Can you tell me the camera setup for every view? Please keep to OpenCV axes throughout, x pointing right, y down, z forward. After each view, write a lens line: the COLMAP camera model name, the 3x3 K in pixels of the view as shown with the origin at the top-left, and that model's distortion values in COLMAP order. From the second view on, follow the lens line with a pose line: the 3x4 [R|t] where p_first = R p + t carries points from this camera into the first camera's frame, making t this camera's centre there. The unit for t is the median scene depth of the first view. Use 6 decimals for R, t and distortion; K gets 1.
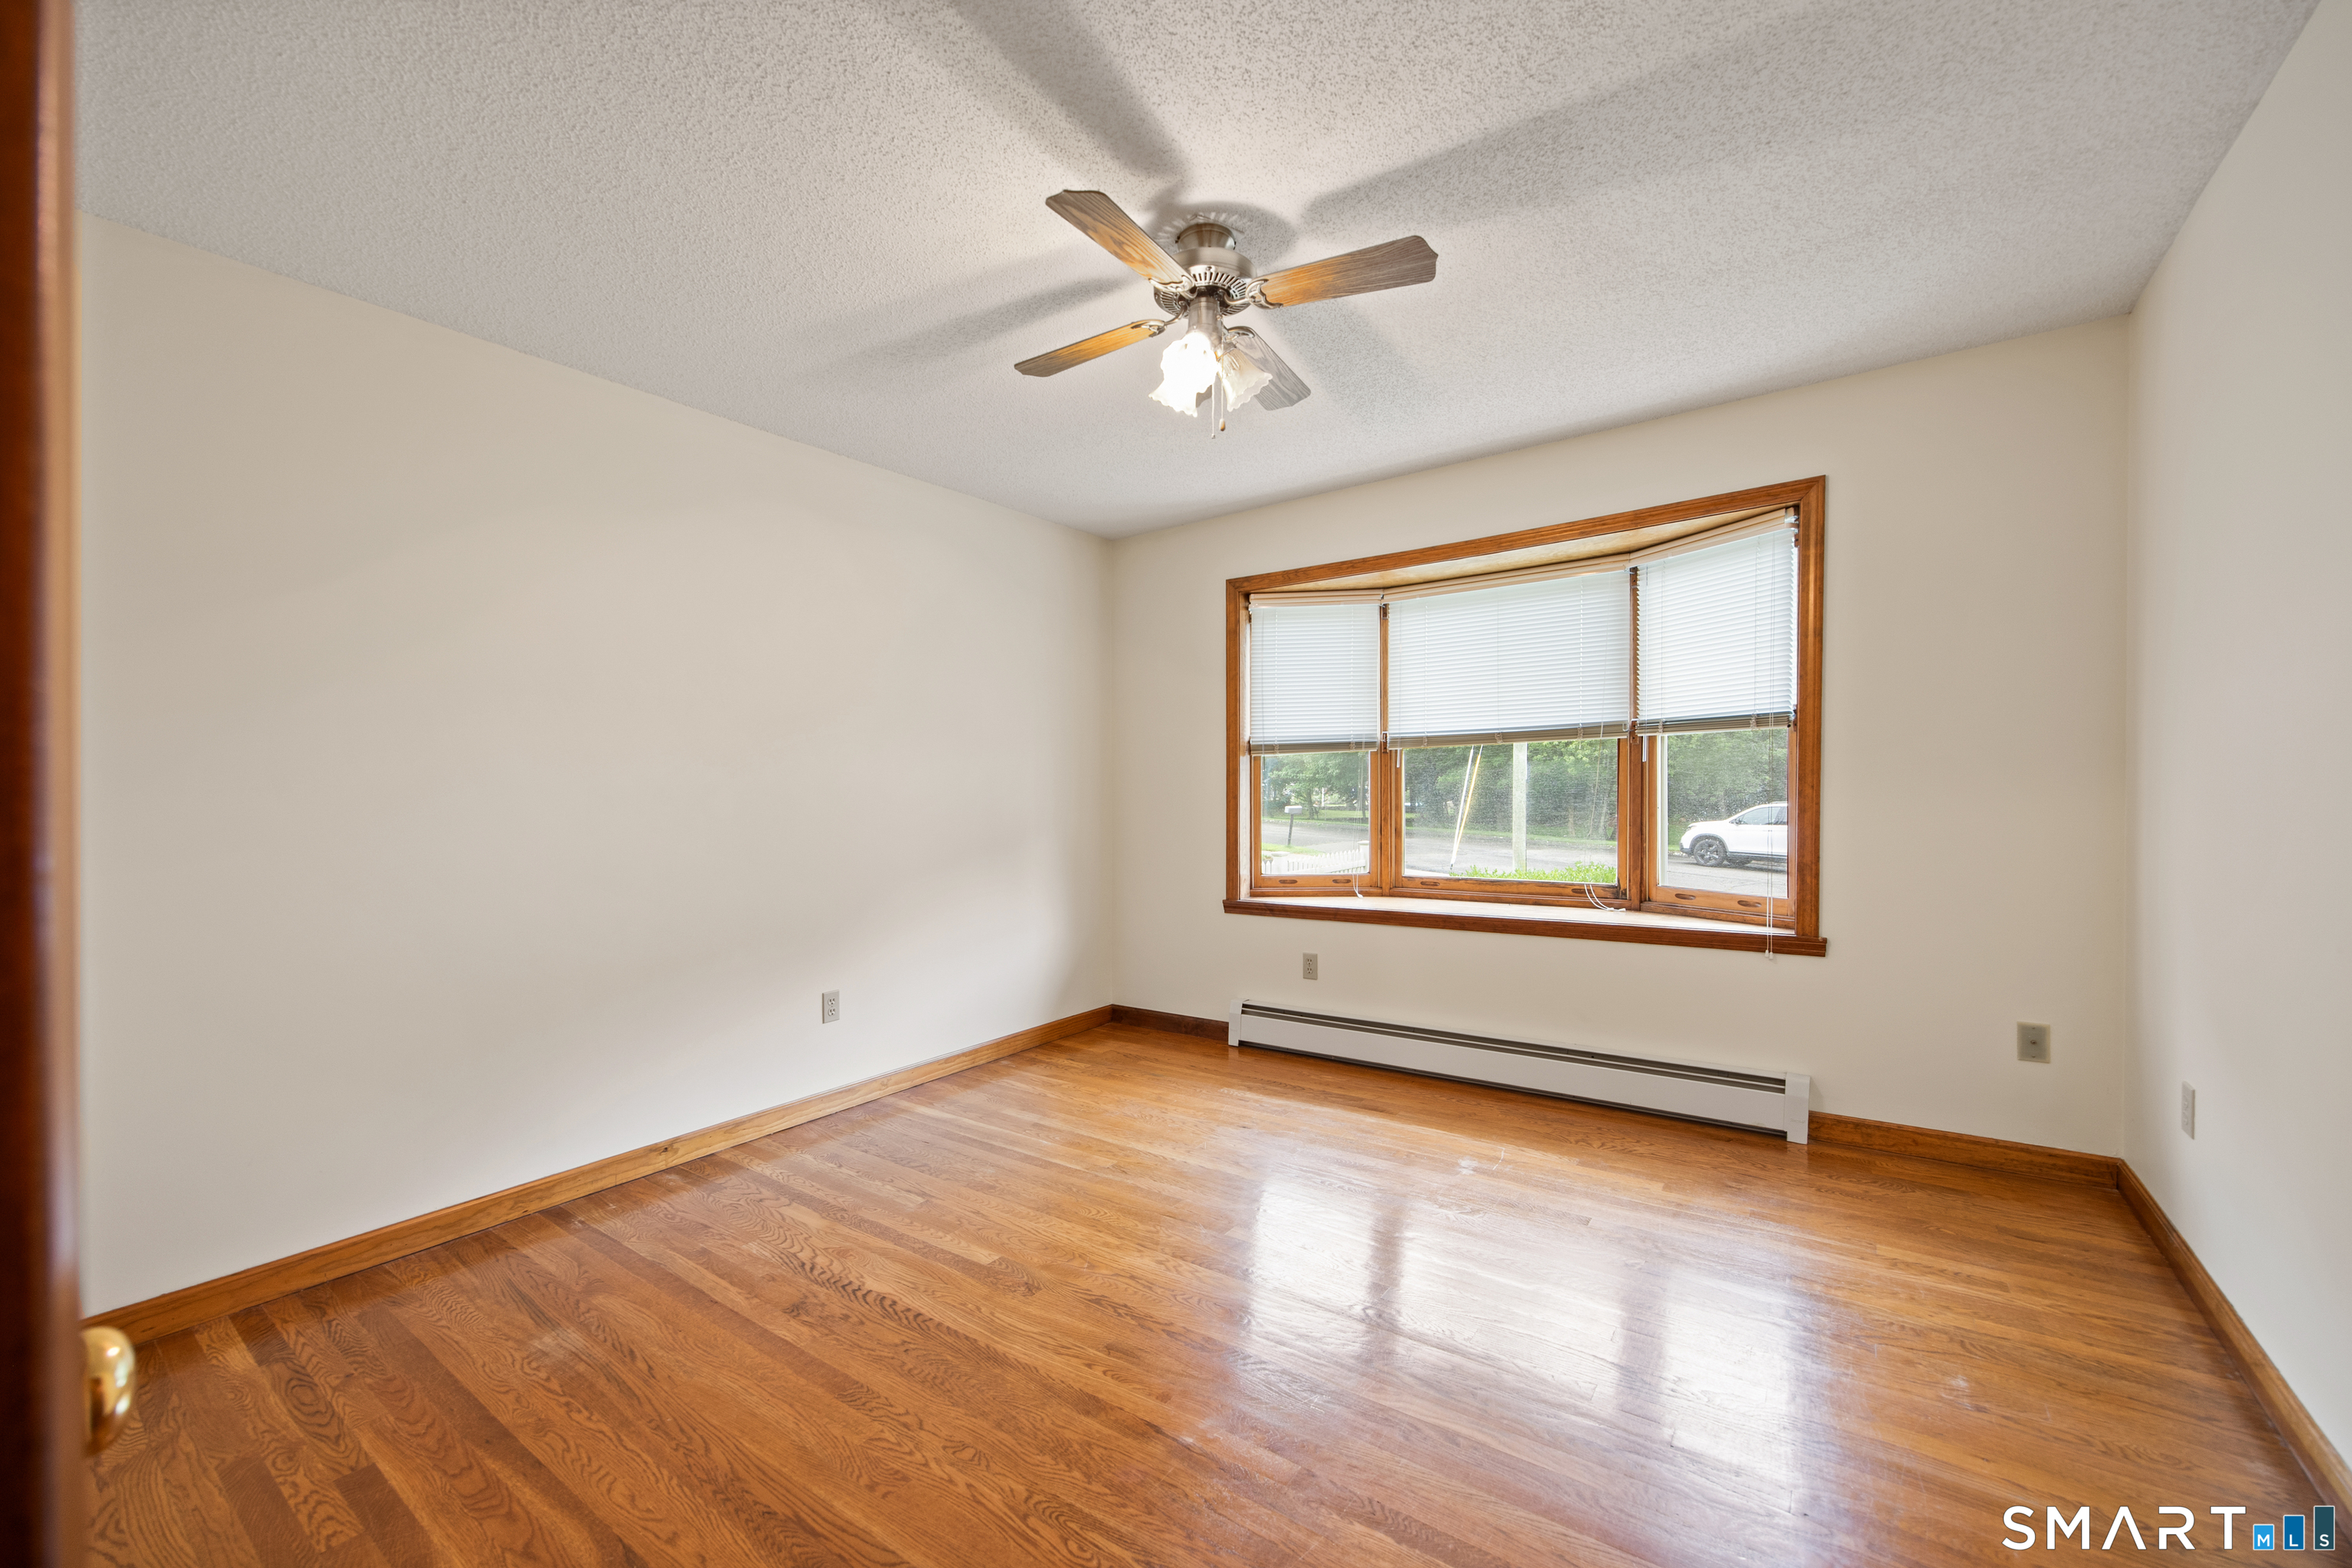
lens RADIAL K [[914.6, 0, 1182.9], [0, 914.6, 794.6], [0, 0, 1]] dist [-0.007931, 0.000422]
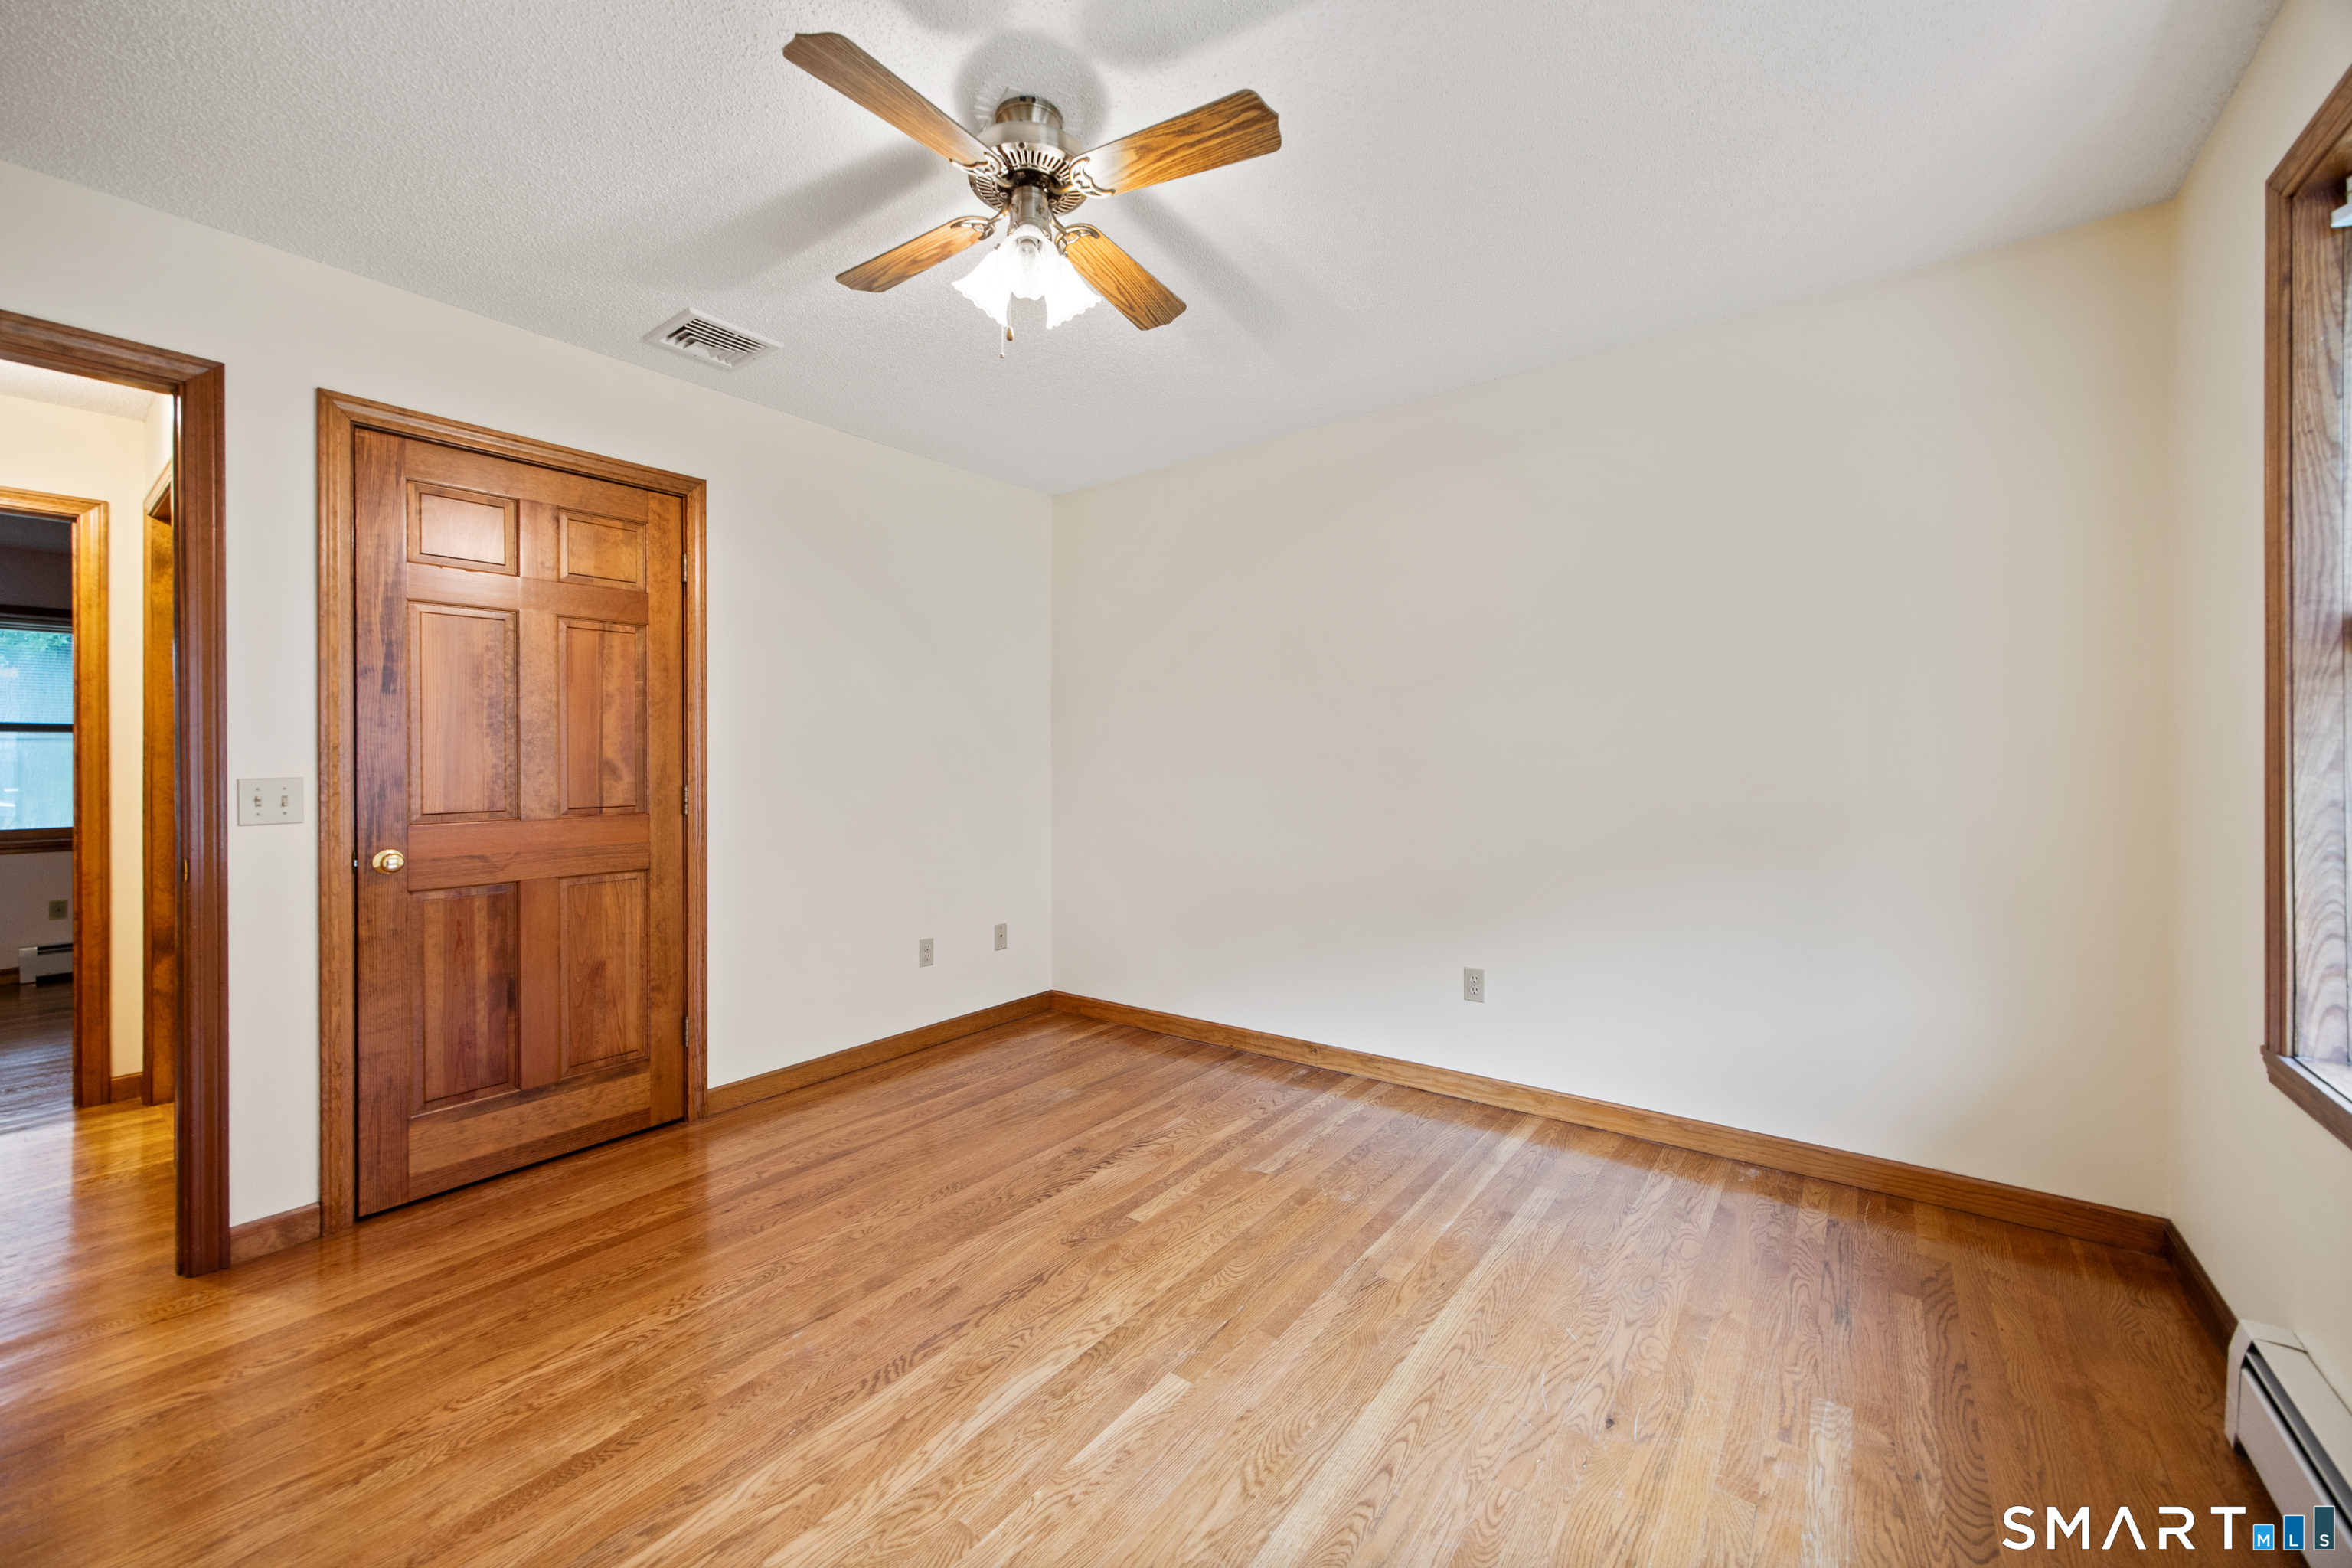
lens RADIAL K [[914.6, 0, 1168.3], [0, 914.6, 759.8], [0, 0, 1]] dist [-0.007931, 0.000422]
pose [[-0.026969, 0.017889, -0.999476, 0.614112], [-0.000182, 0.999840, 0.017900, -0.010044], [0.999636, 0.000664, -0.026961, 0.831290]]
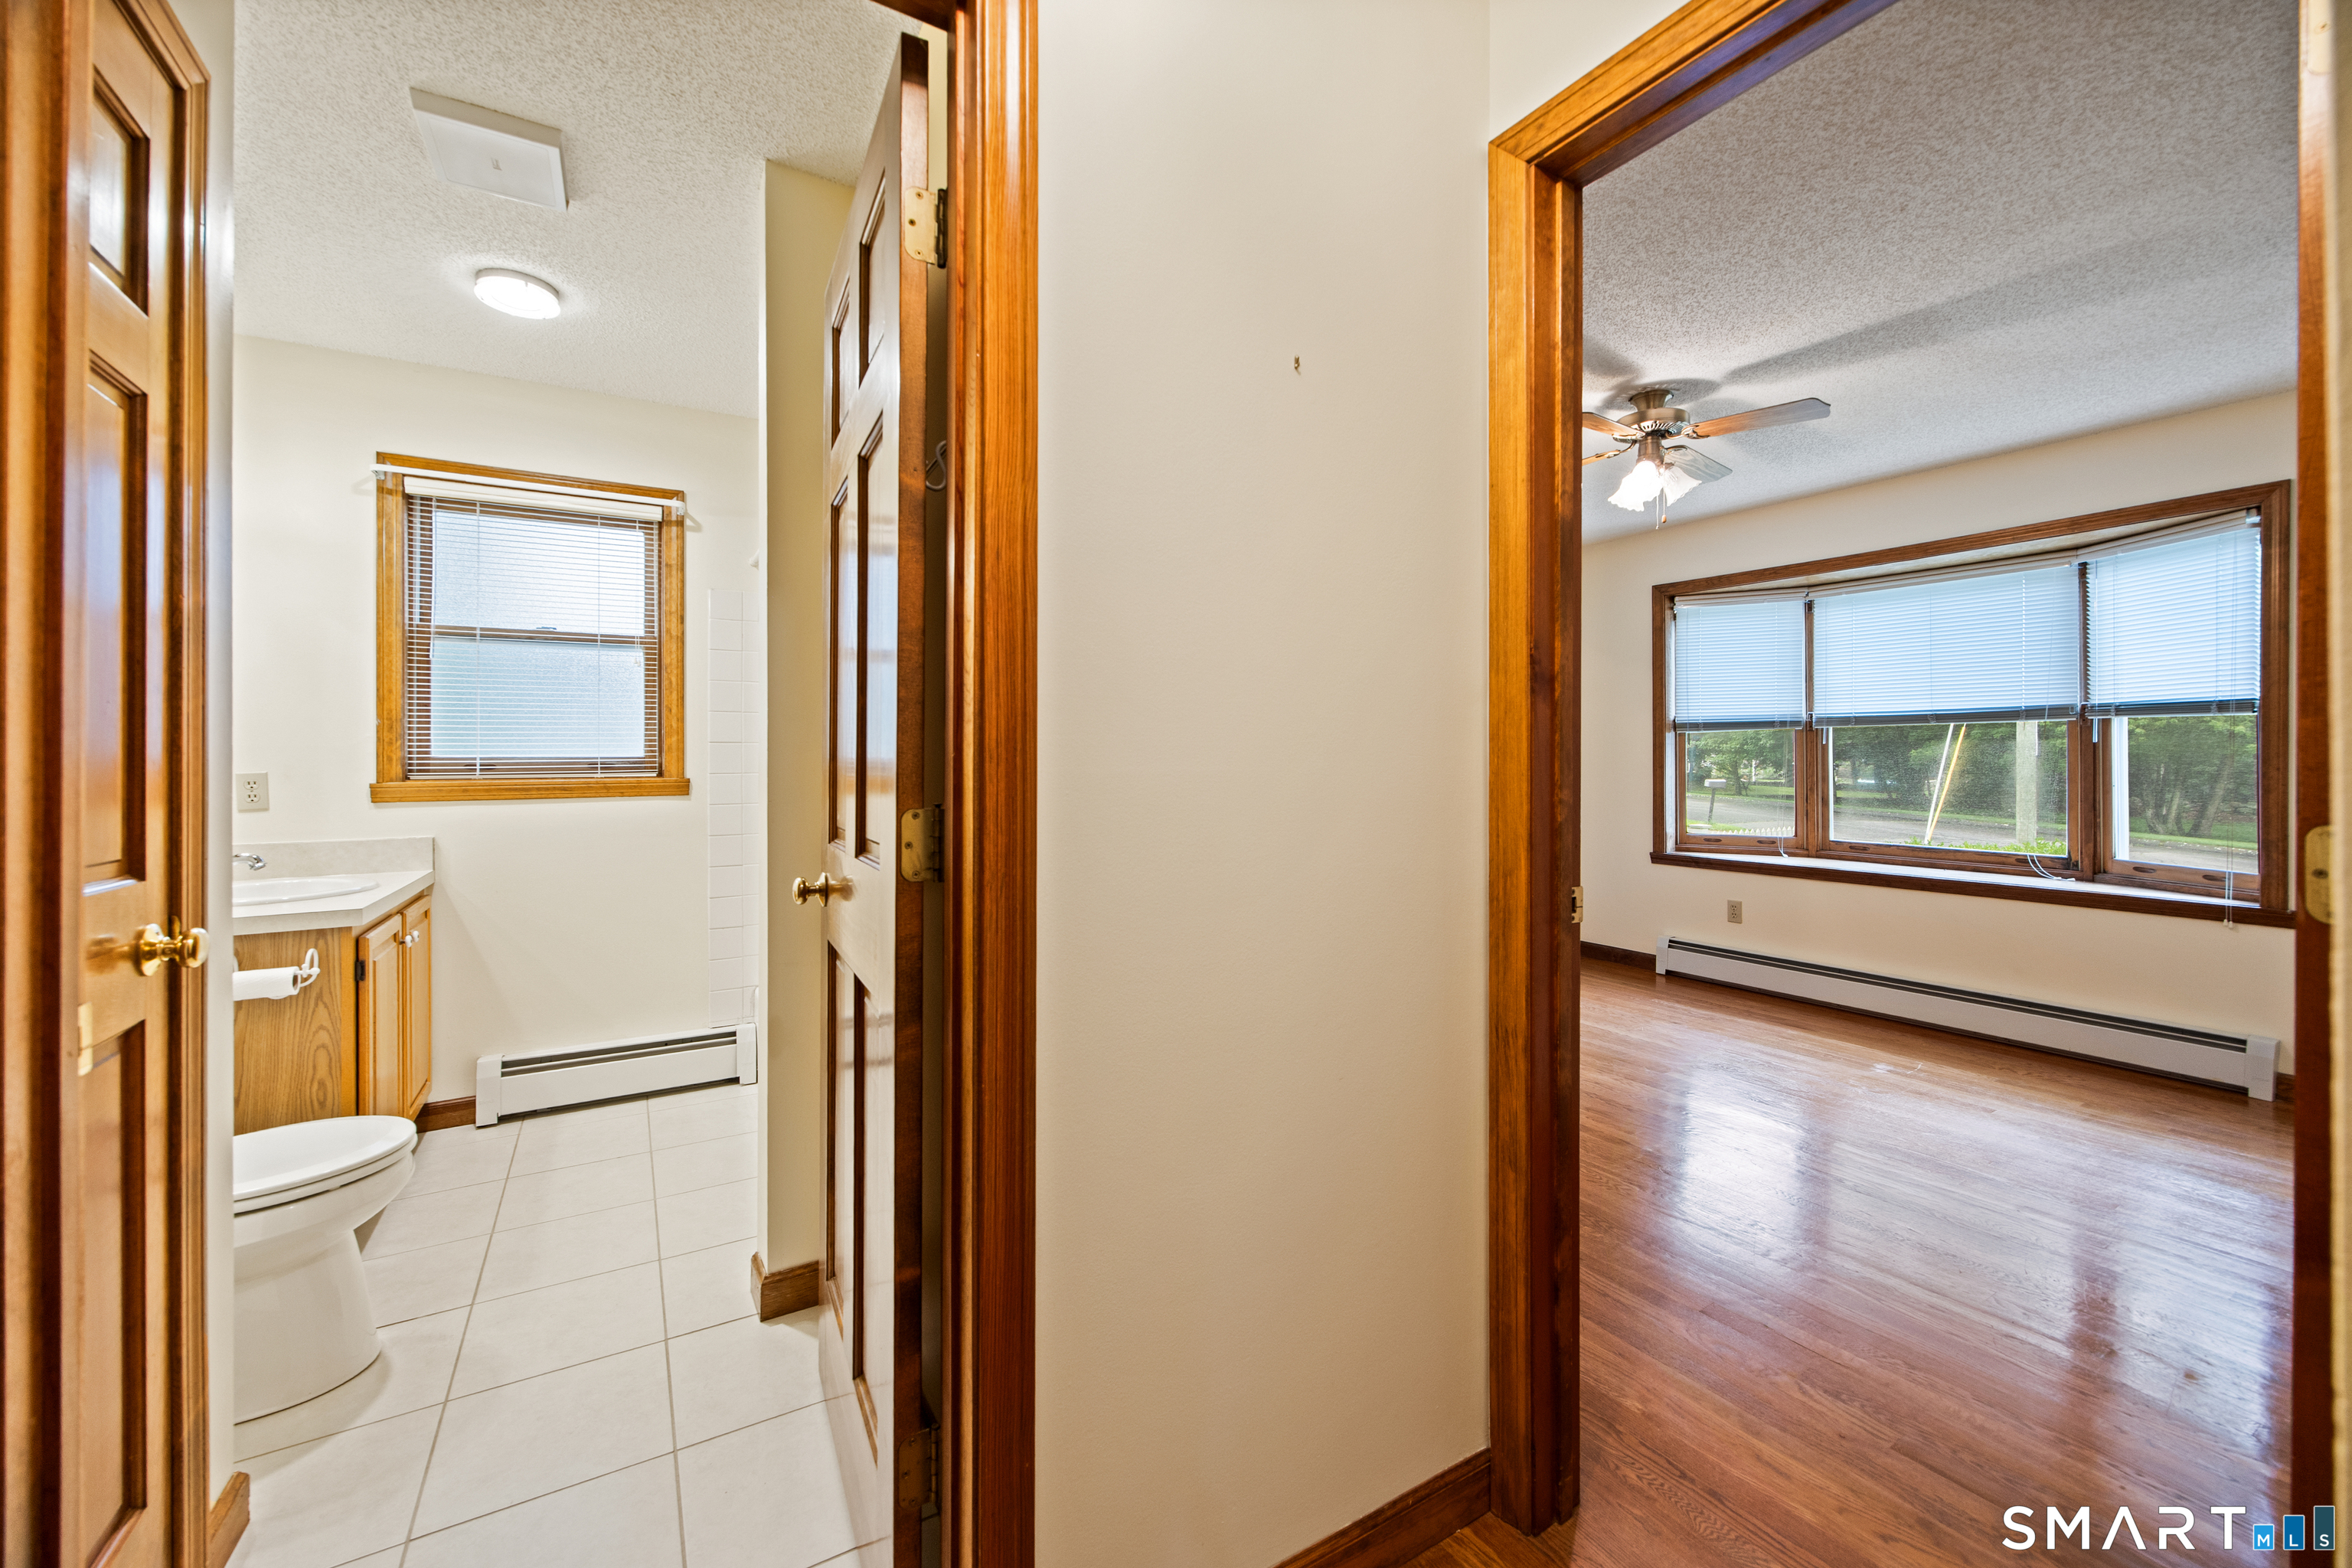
lens RADIAL K [[914.6, 0, 1156.4], [0, 914.6, 715.2], [0, 0, 1]] dist [-0.007931, 0.000422]
pose [[0.909664, 0.001635, -0.415343, -0.065664], [-0.022016, 0.998776, -0.044286, 0.003834], [0.414762, 0.049430, 0.908586, -0.495346]]
